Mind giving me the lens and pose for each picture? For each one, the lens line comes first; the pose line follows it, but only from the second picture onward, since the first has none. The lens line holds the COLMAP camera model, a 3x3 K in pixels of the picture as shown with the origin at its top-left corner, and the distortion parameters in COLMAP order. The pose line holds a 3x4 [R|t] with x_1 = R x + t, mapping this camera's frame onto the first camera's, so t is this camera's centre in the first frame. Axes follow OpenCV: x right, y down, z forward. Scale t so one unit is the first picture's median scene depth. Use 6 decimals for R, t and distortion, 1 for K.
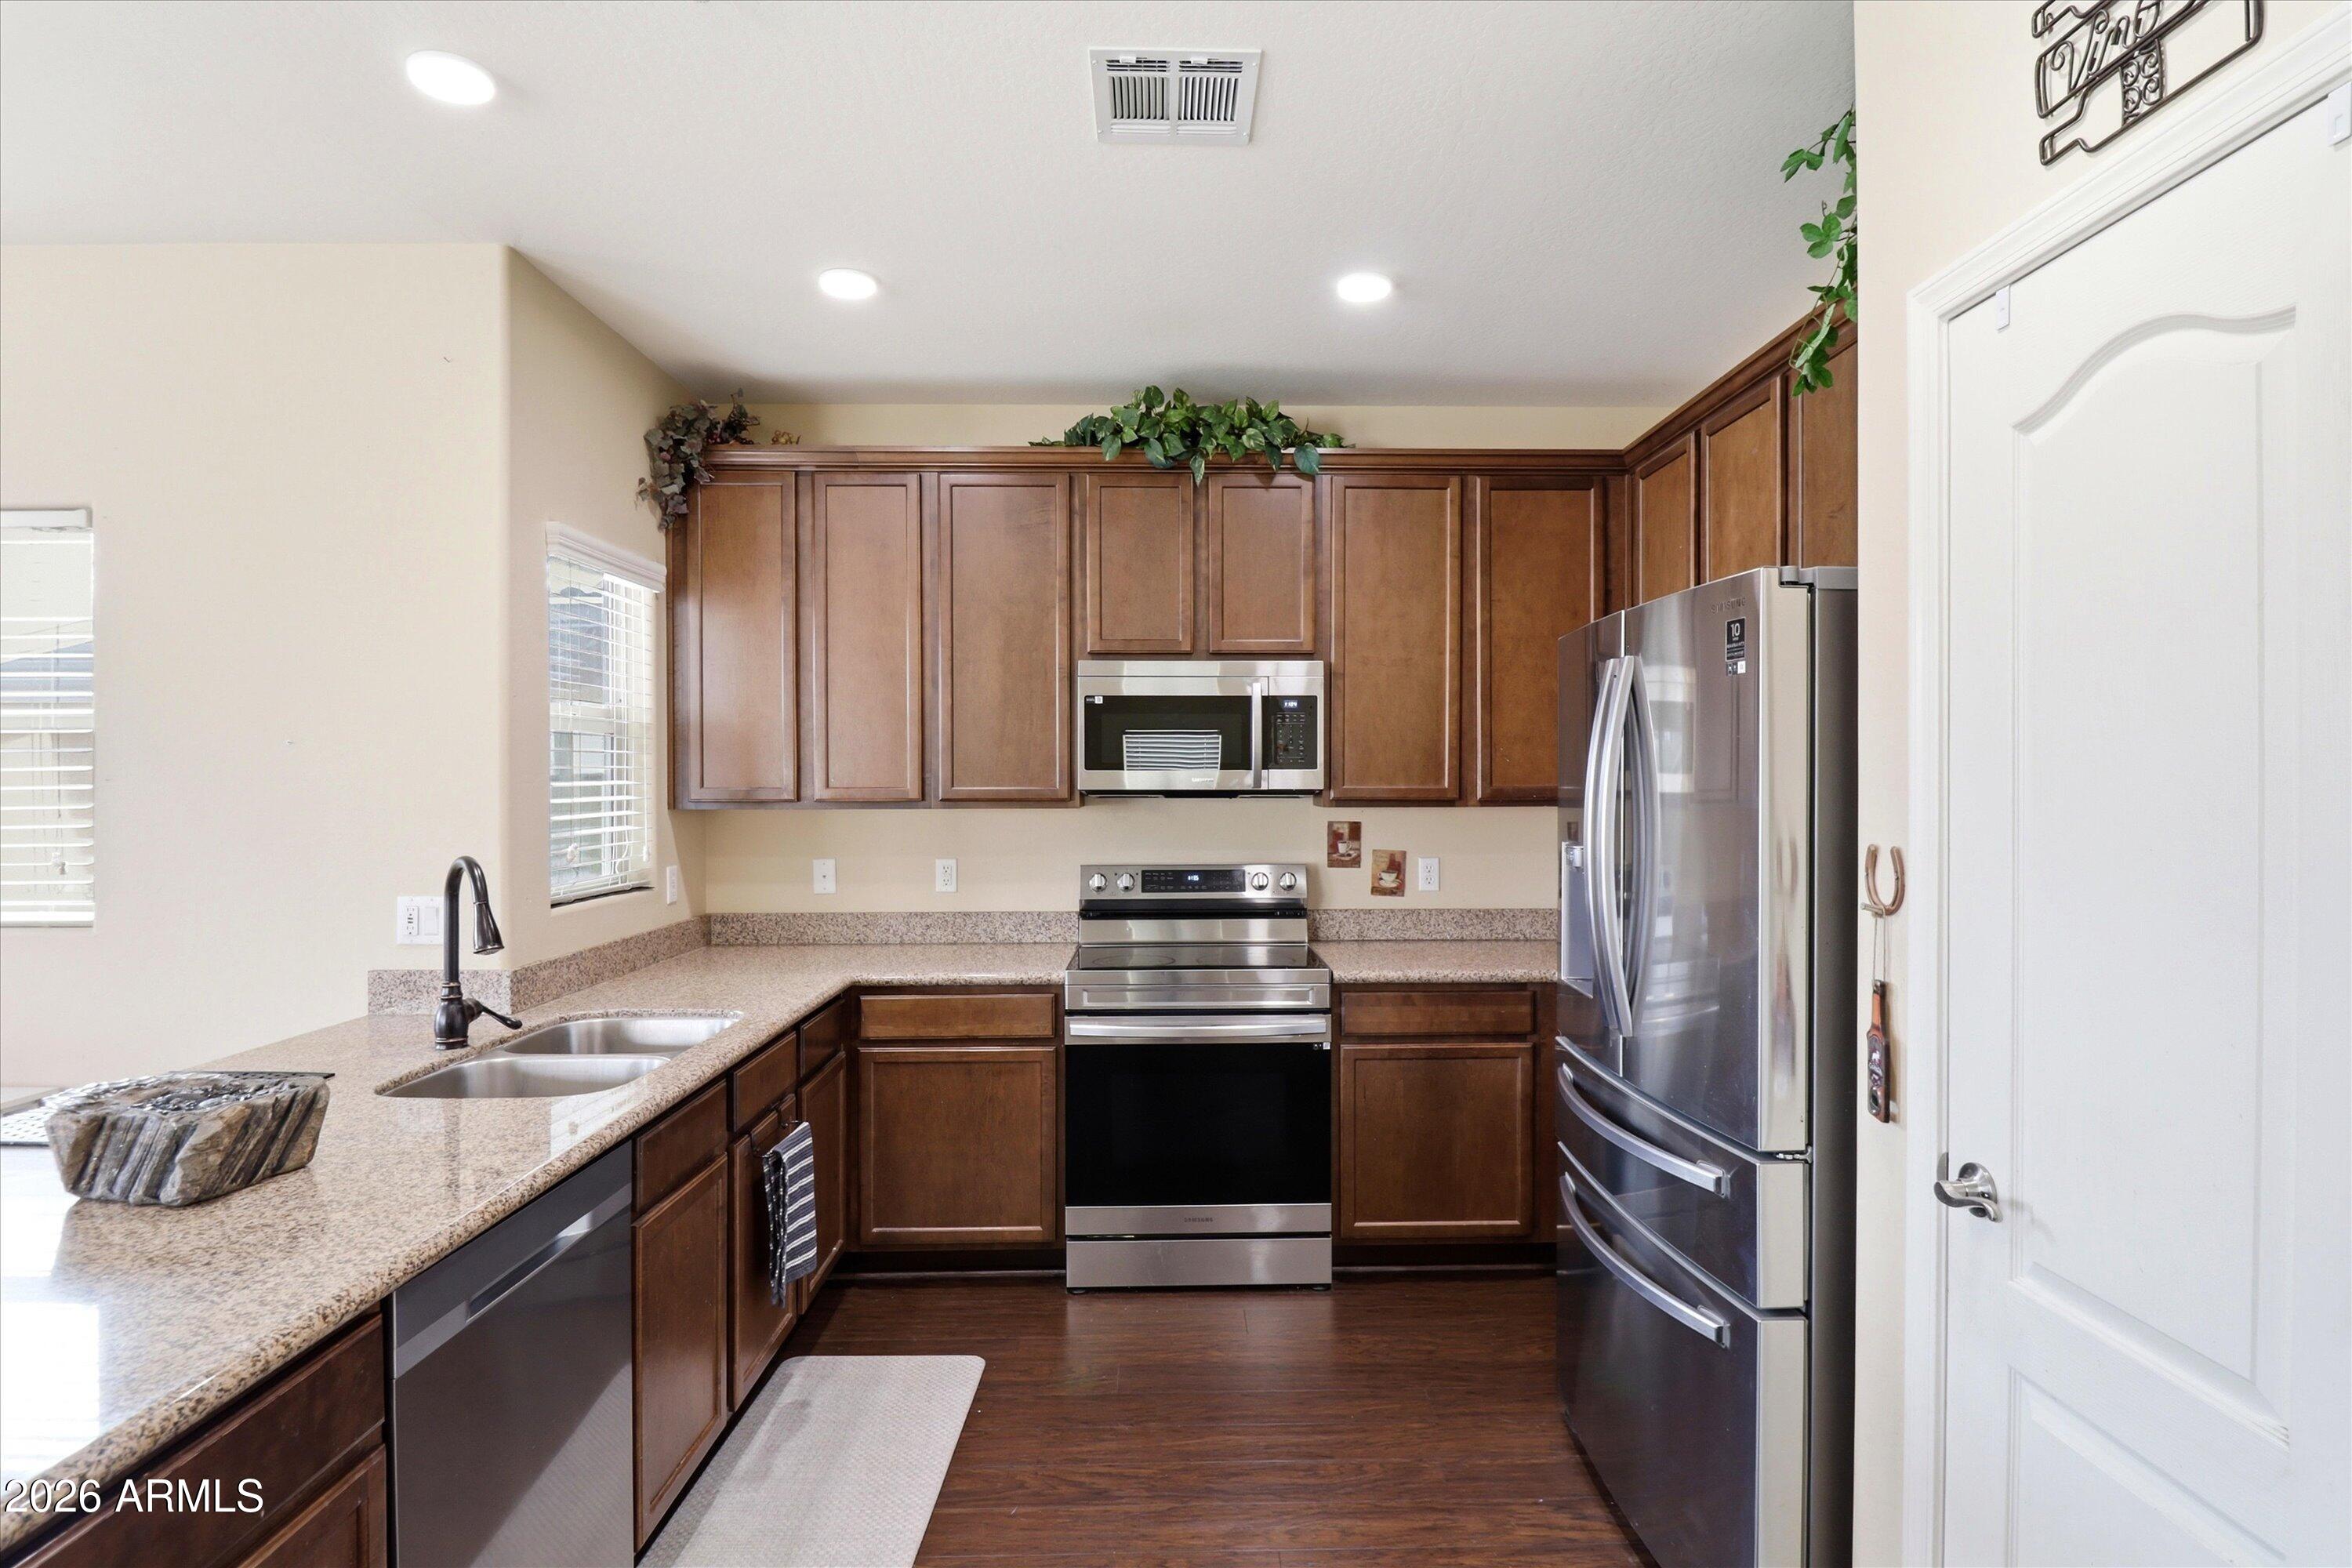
lens RADIAL K [[1183.3, 0, 1204.2], [0, 1183.3, 792.8], [0, 0, 1]] dist [-0.001842, -0.007949]
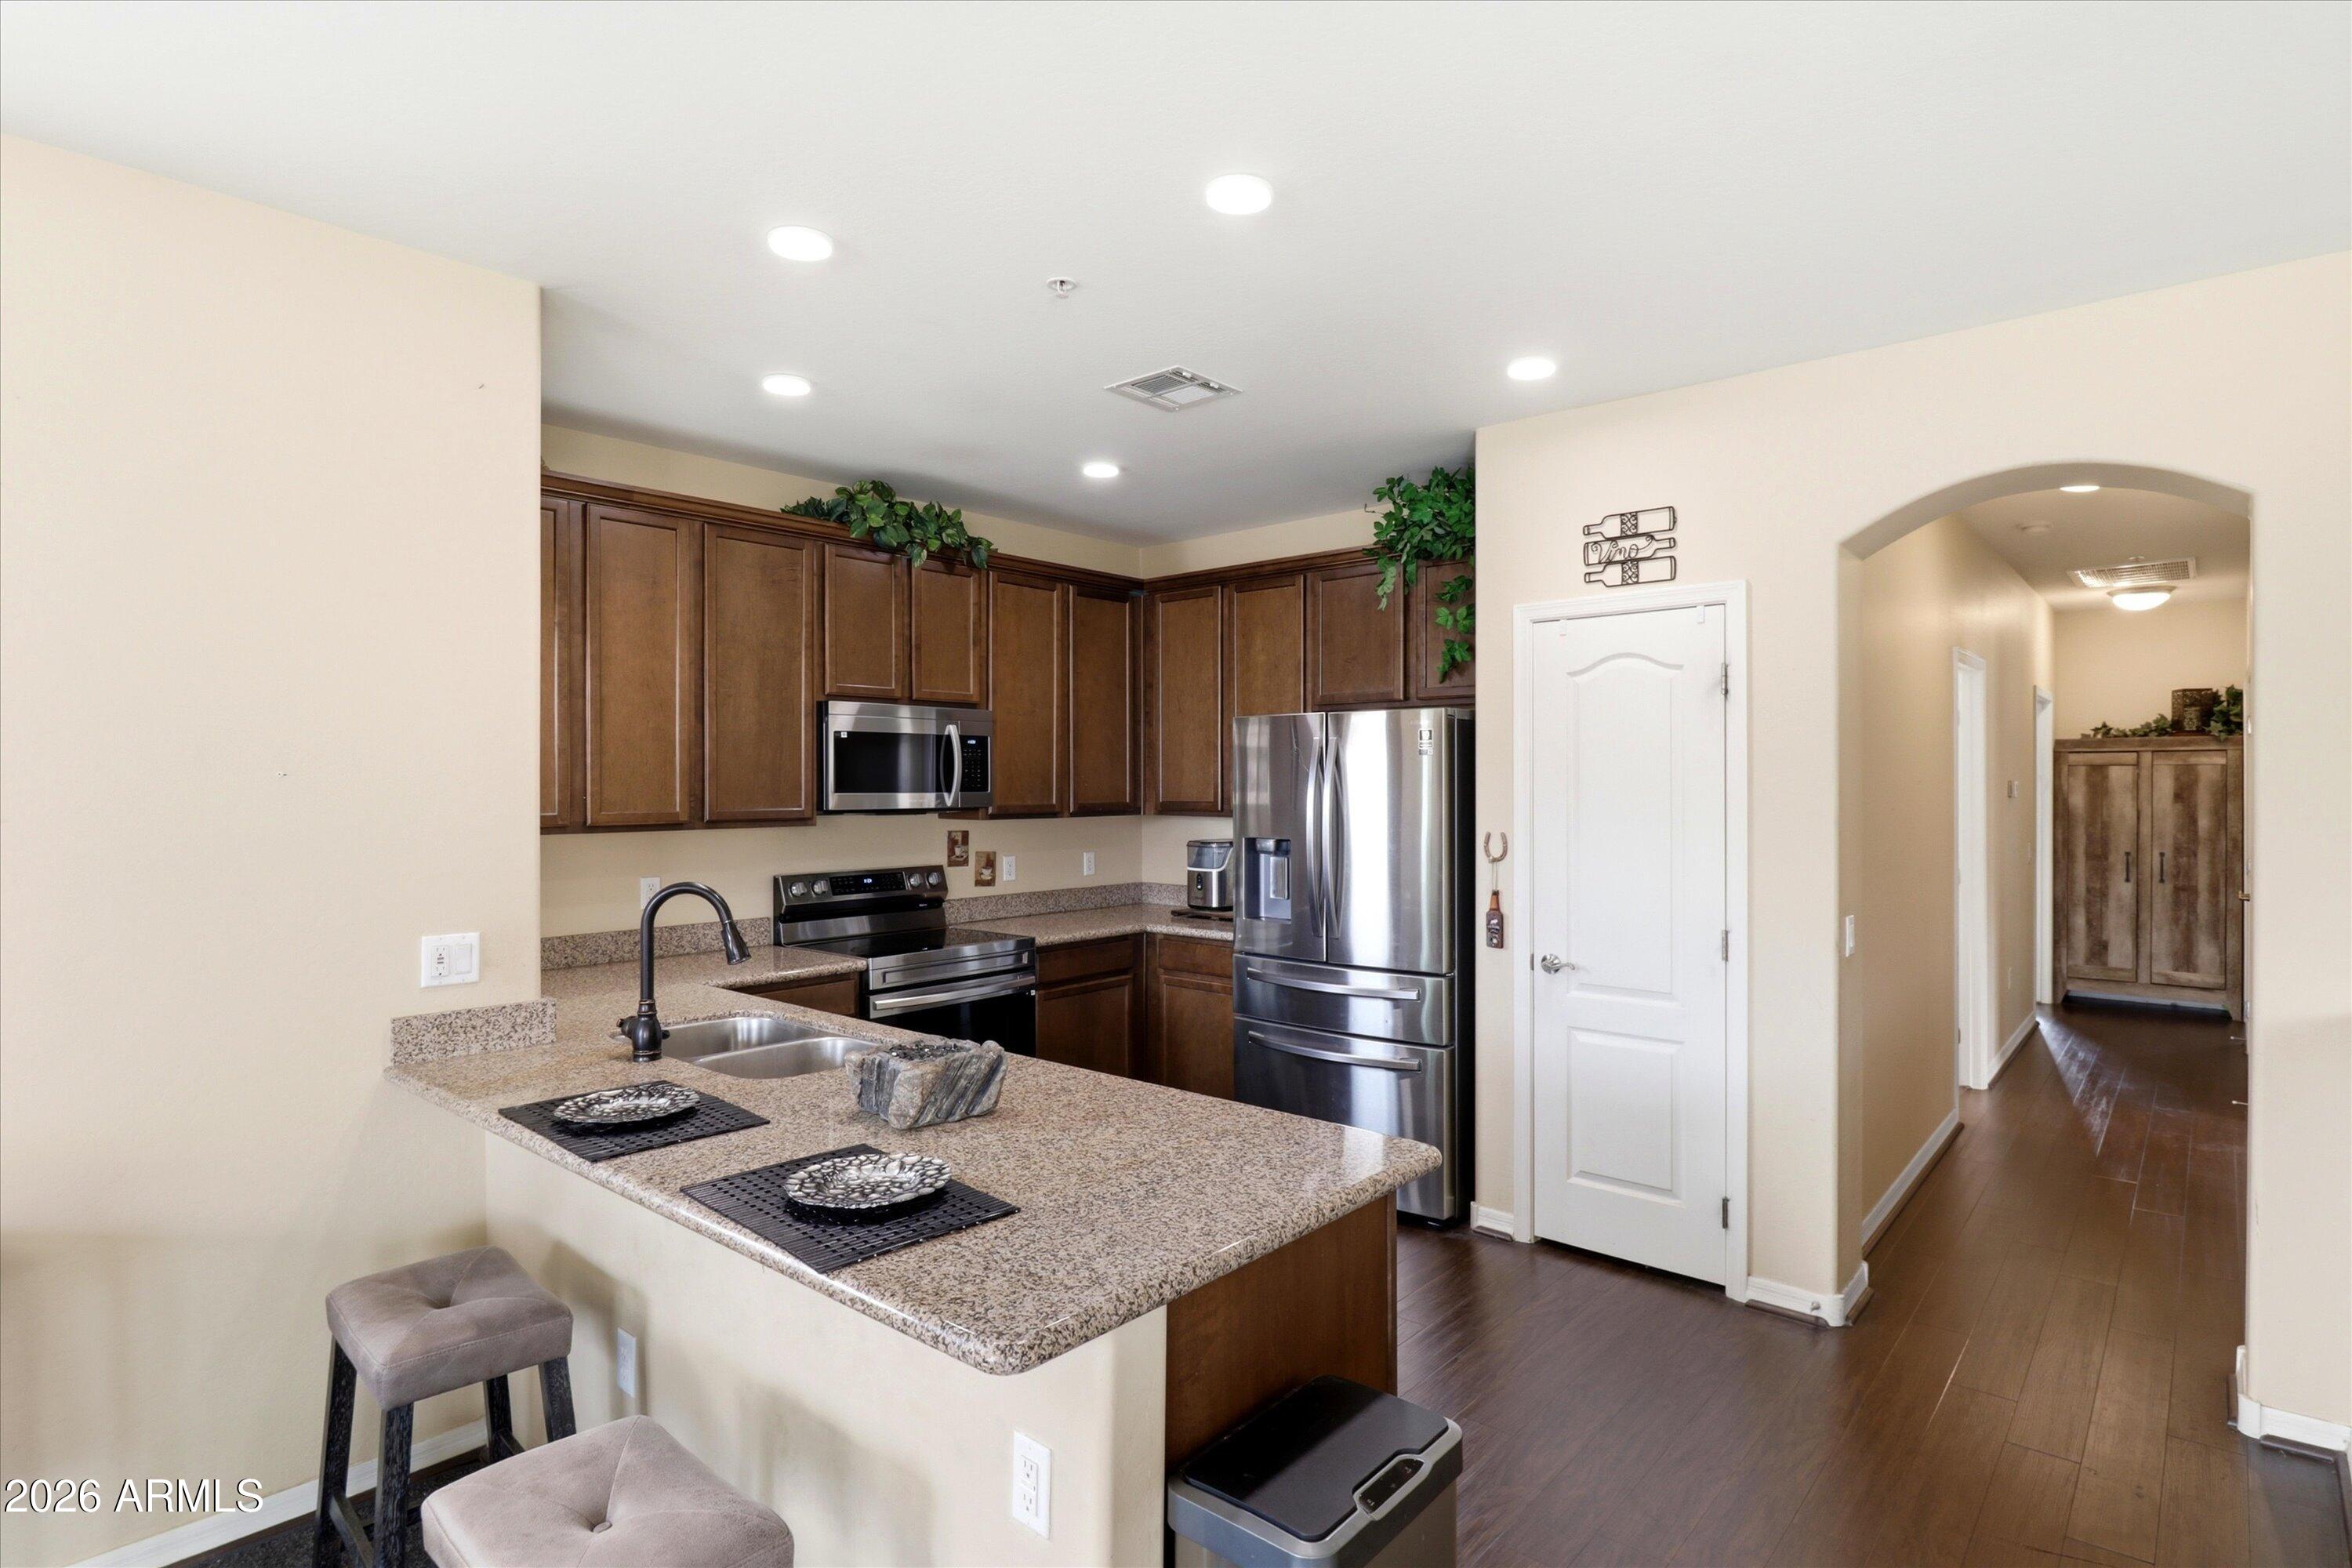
lens RADIAL K [[1183.3, 0, 1201.5], [0, 1183.3, 784.5], [0, 0, 1]] dist [-0.001842, -0.007949]
pose [[0.677556, -0.000129, 0.735472, -0.712997], [0.006521, 0.999962, -0.005833, -0.018621], [-0.735443, 0.008749, 0.677530, -0.077568]]
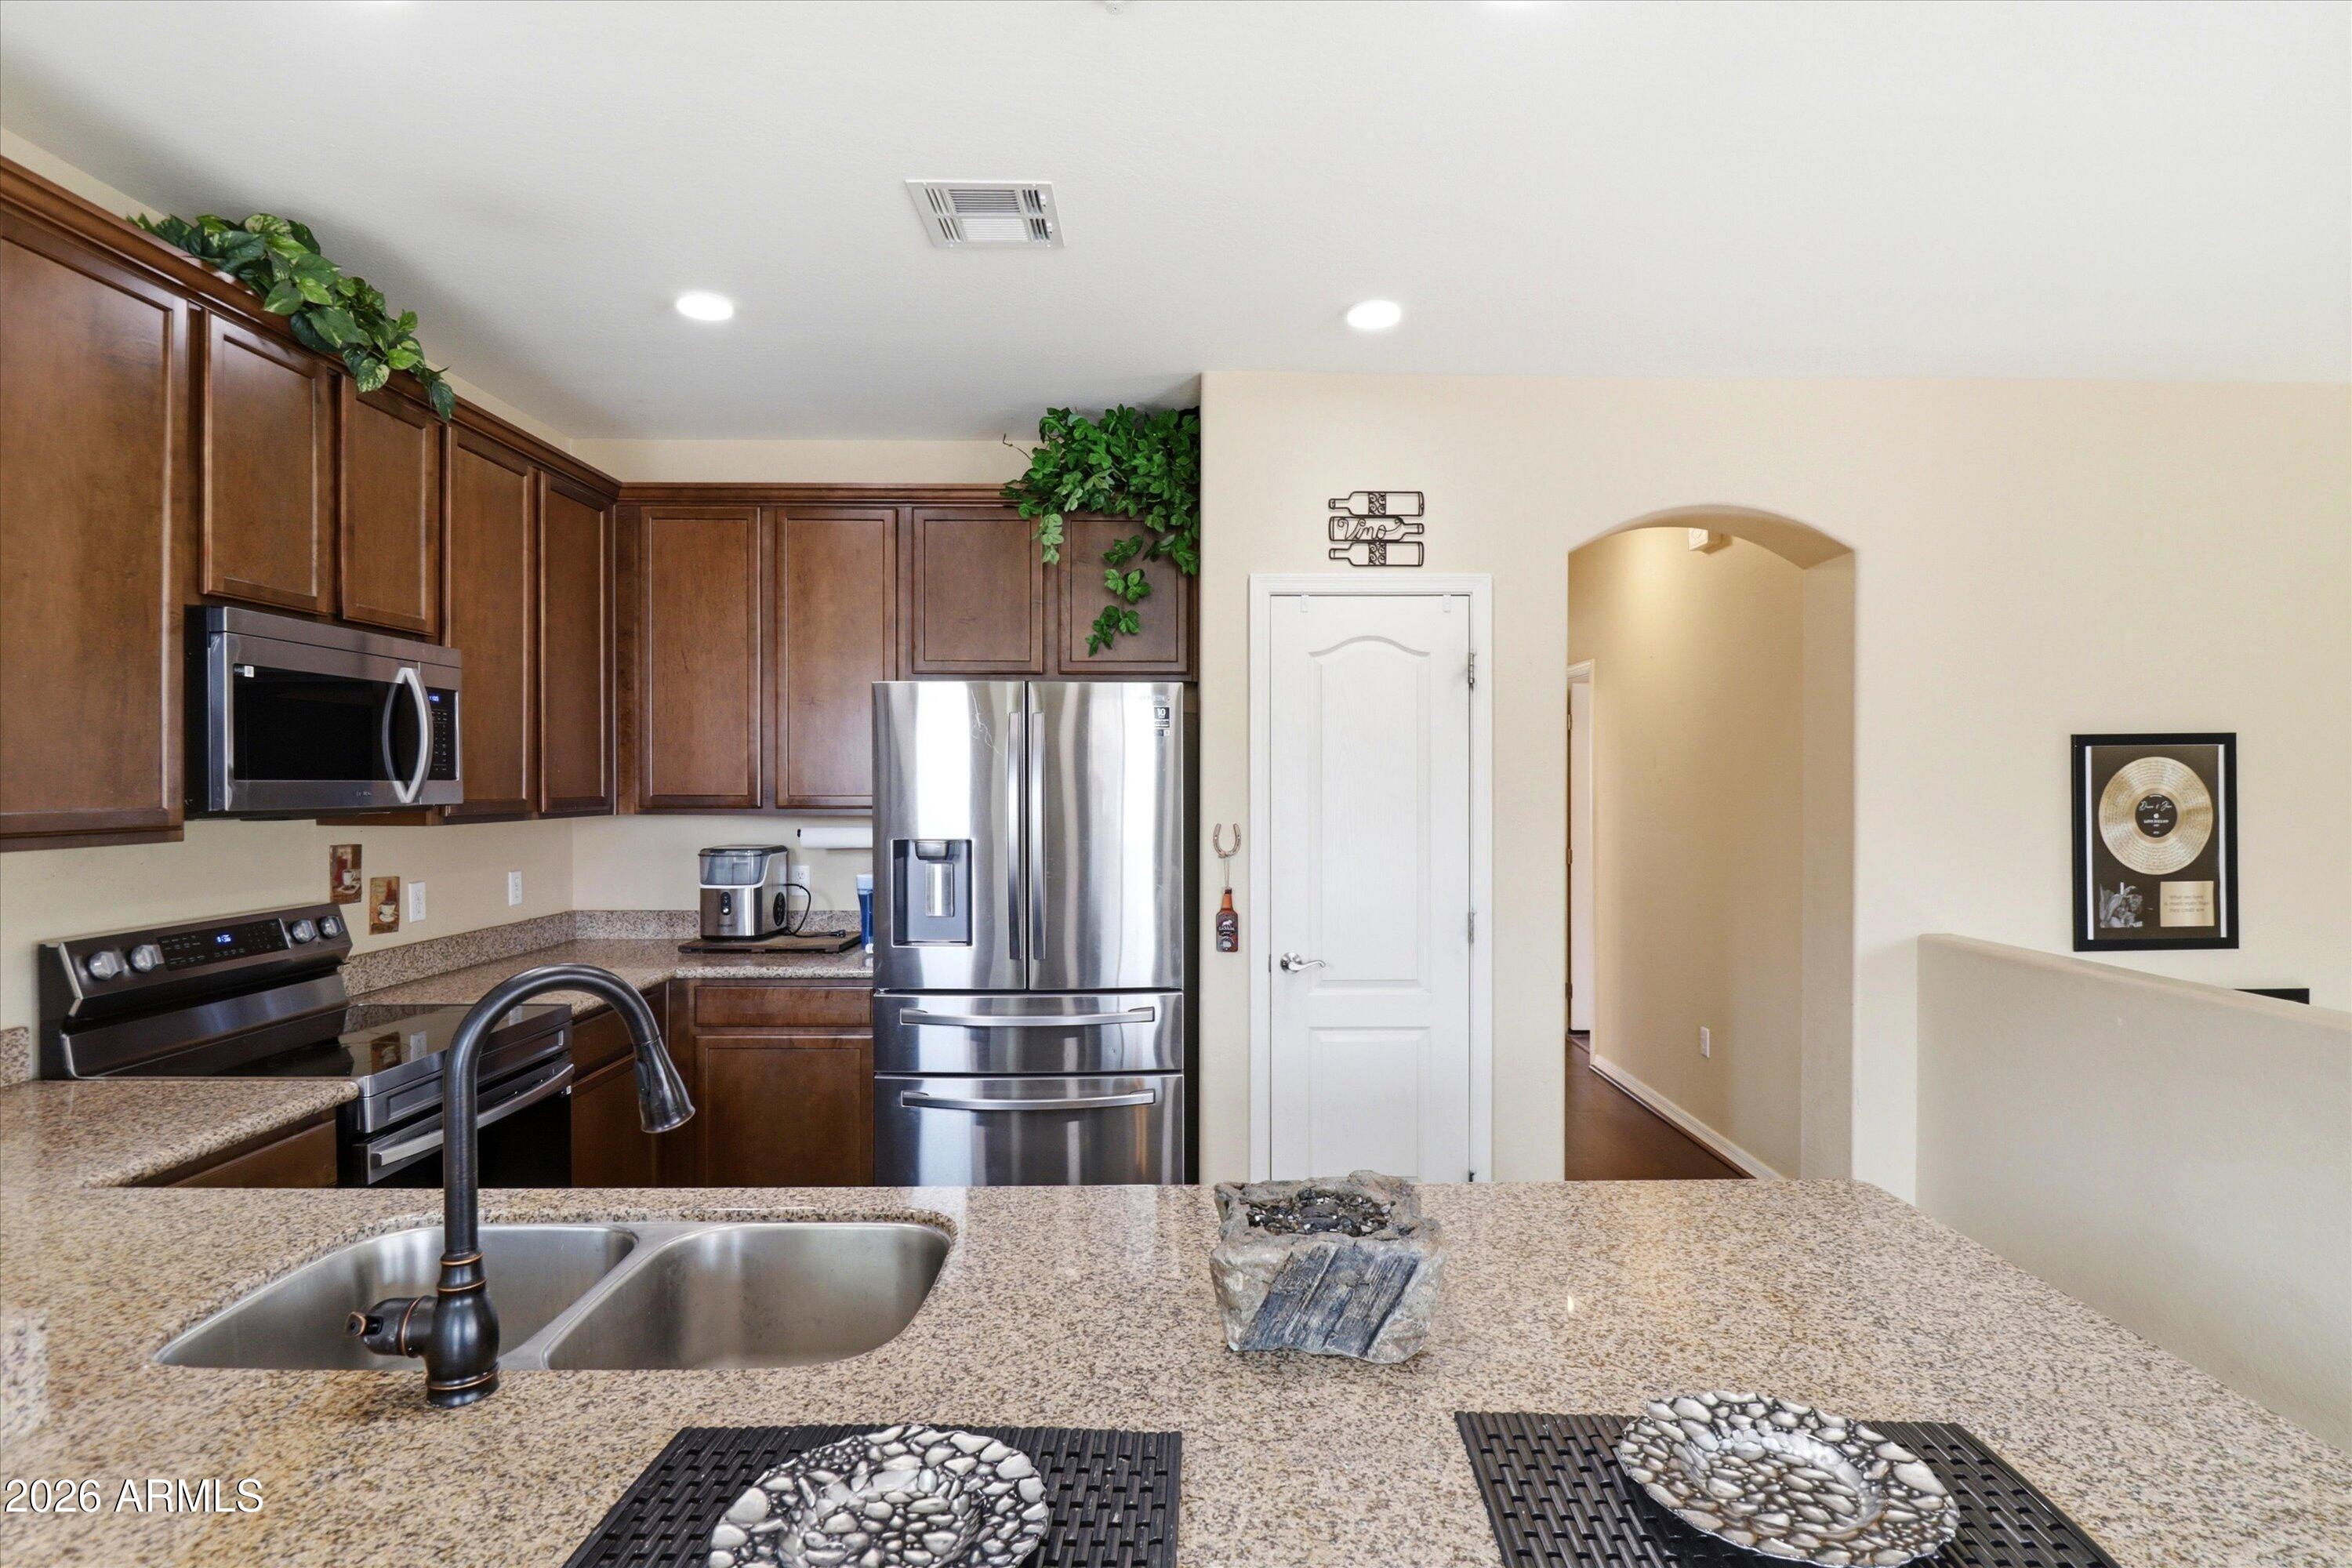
lens RADIAL K [[1183.3, 0, 1194.8], [0, 1183.3, 790.4], [0, 0, 1]] dist [-0.001842, -0.007949]
pose [[0.022722, -0.006532, 0.999720, -0.711080], [0.007592, 0.999951, 0.006361, -0.013571], [-0.999713, 0.007445, 0.022770, 0.459623]]
